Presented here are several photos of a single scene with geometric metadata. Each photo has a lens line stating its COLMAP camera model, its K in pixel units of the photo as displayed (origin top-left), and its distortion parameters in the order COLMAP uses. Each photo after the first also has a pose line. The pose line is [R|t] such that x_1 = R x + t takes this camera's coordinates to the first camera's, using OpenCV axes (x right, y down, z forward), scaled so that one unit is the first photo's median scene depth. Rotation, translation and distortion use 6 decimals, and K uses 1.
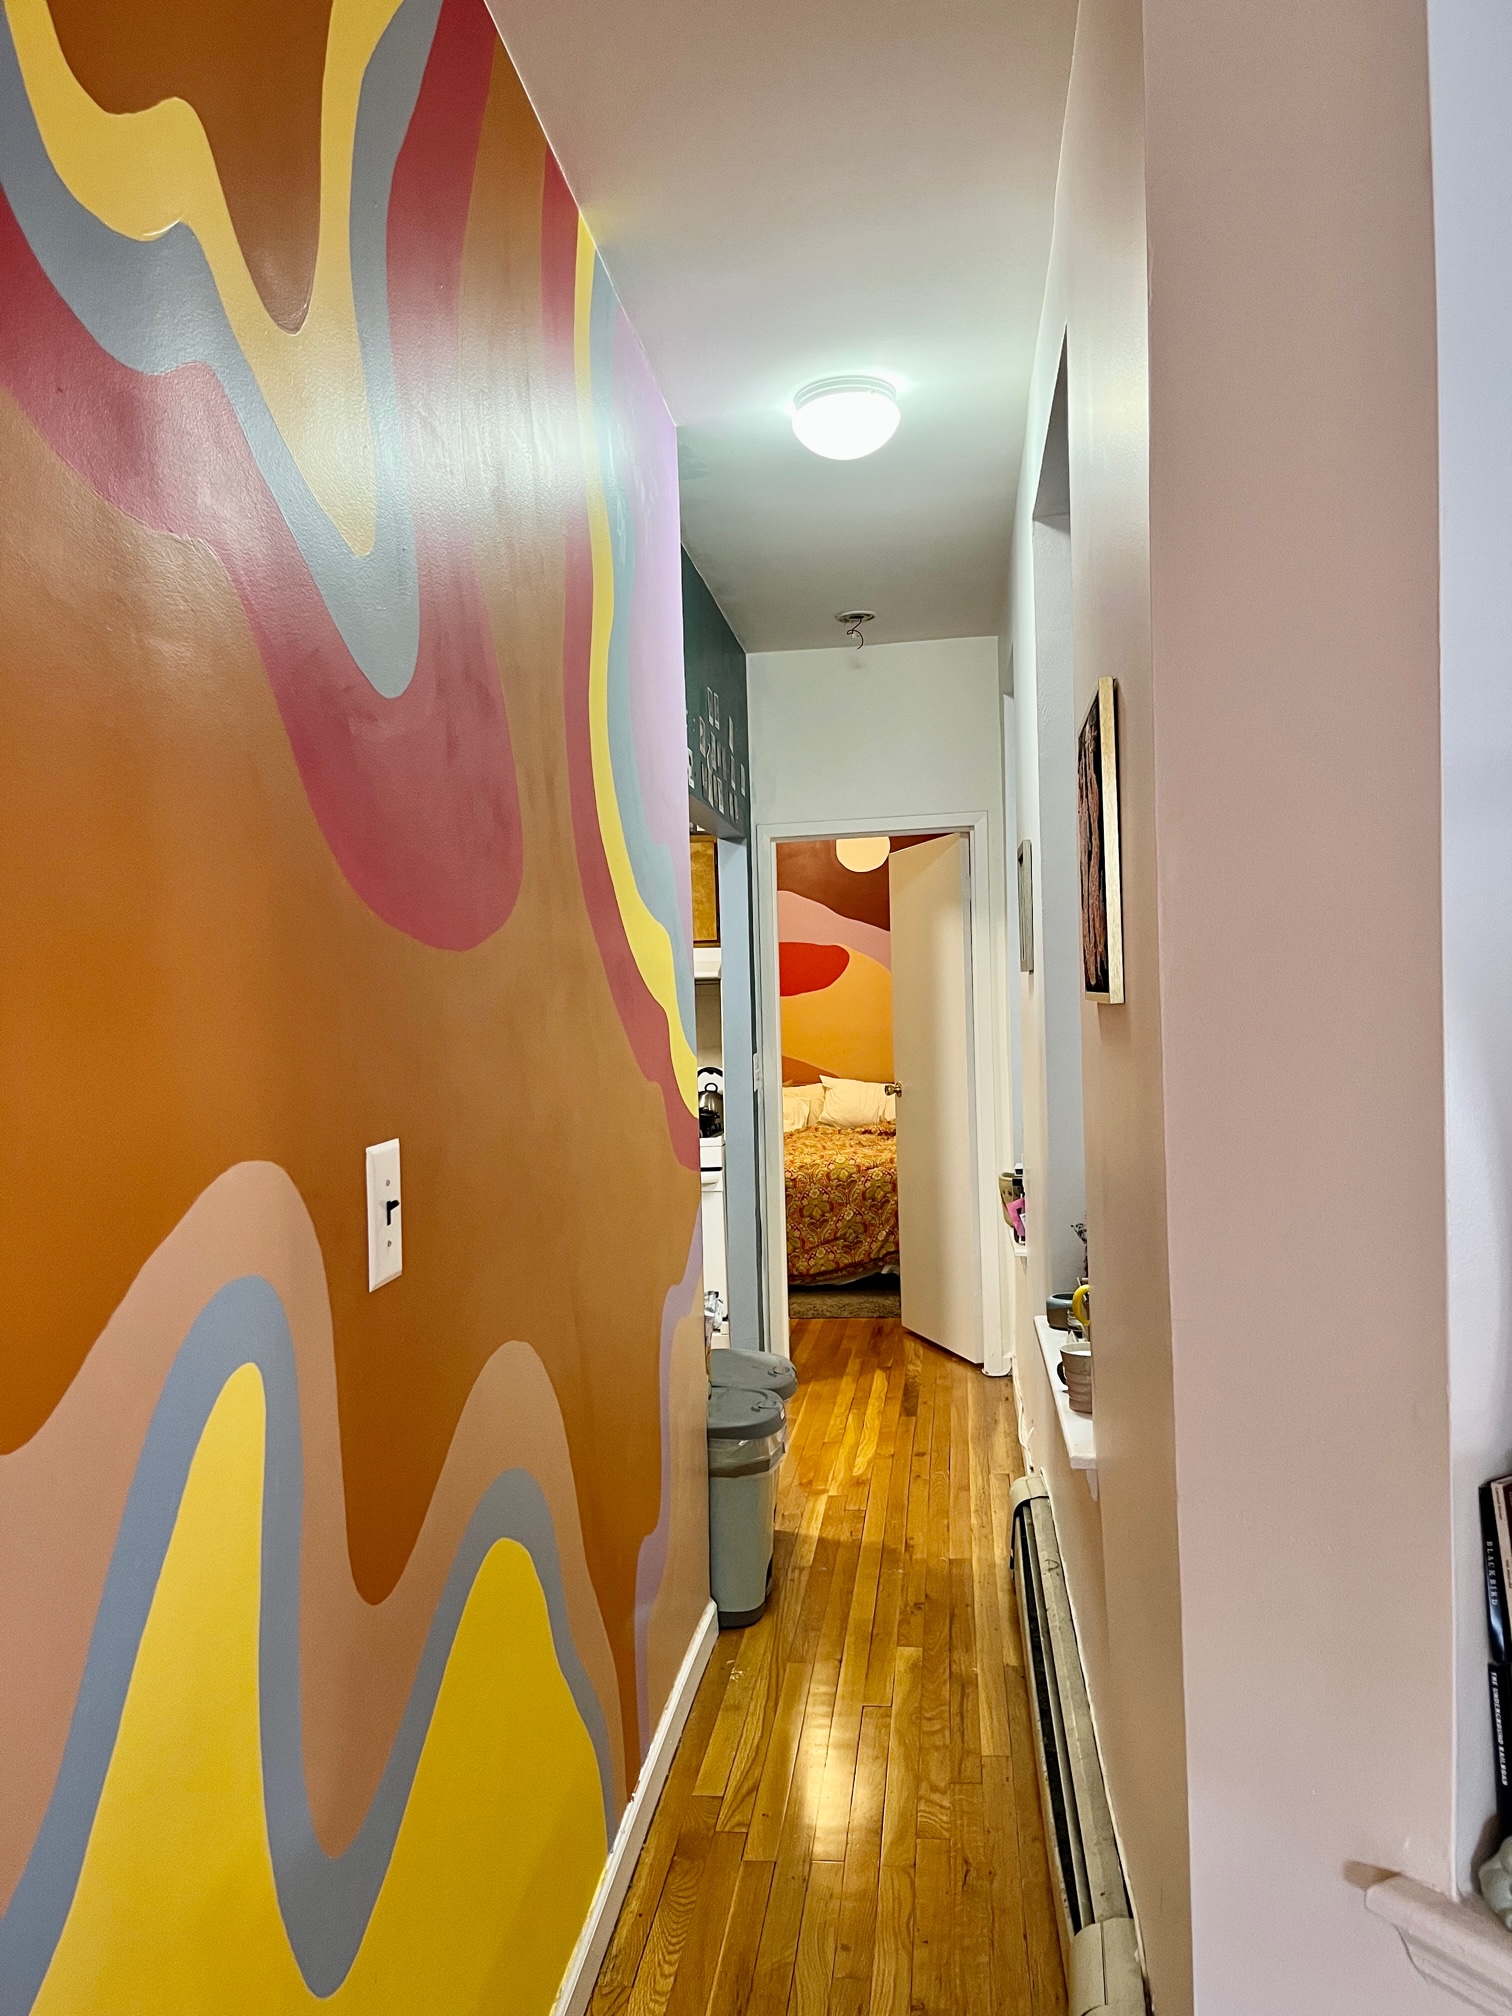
lens RADIAL K [[1561.3, 0, 755.0], [0, 1561.3, 976.1], [0, 0, 1]] dist [0.087506, -0.142023]
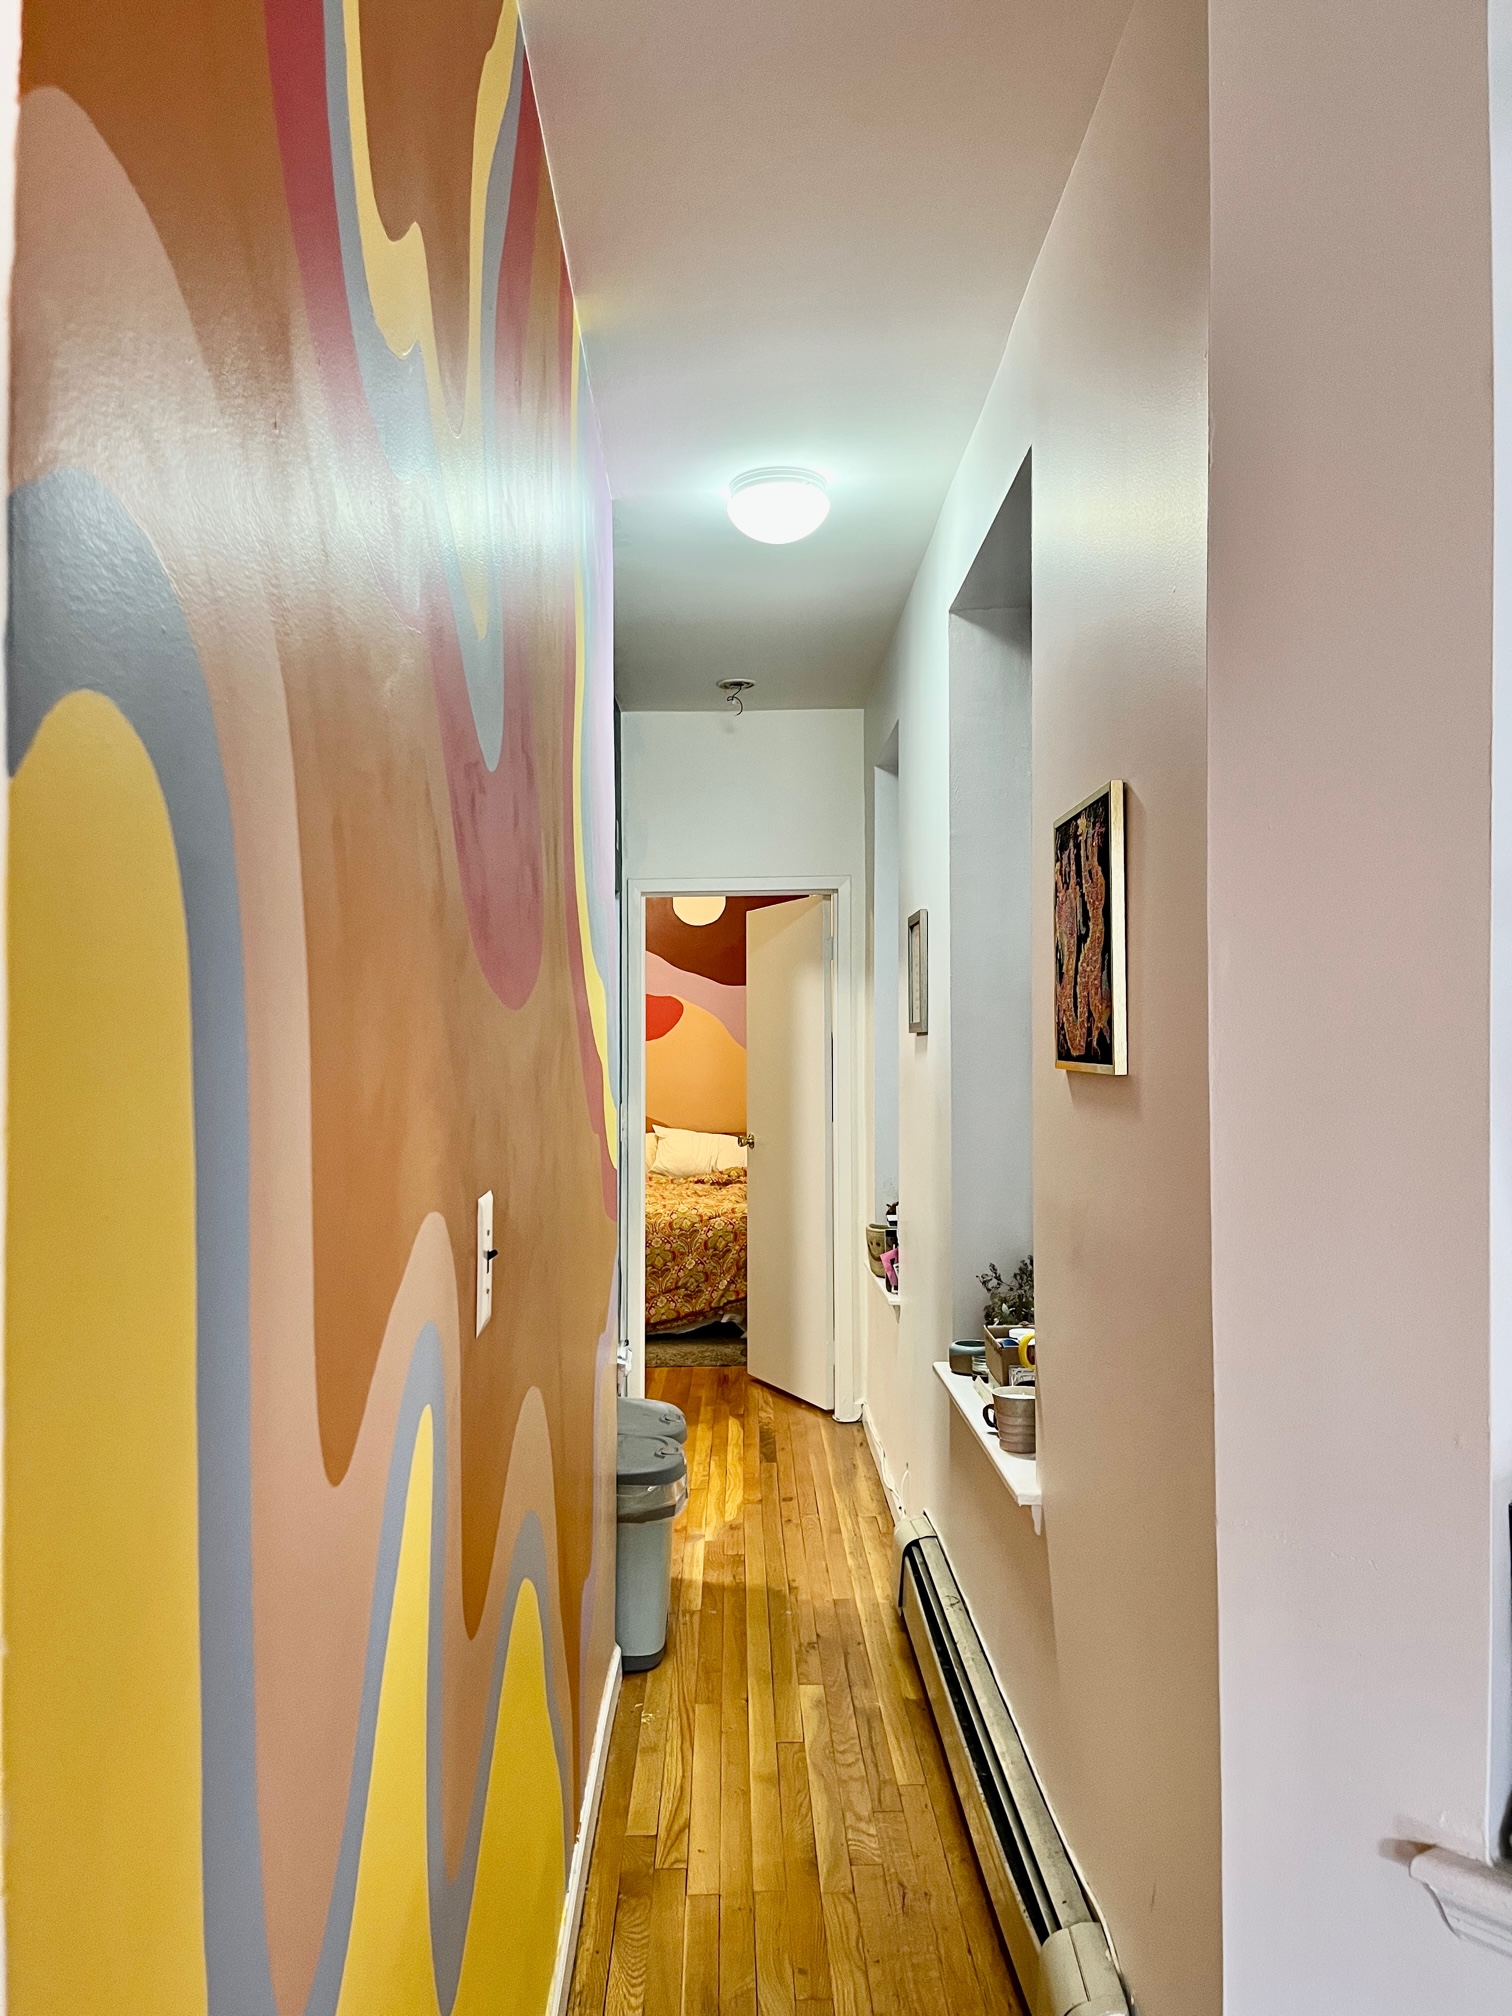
lens RADIAL K [[1561.3, 0, 755.0], [0, 1561.3, 976.1], [0, 0, 1]] dist [0.087506, -0.142023]
pose [[0.988798, 0.033990, 0.145341, -0.096299], [-0.029588, 0.999039, -0.032342, -0.004396], [-0.146301, 0.027679, 0.988853, -0.029081]]
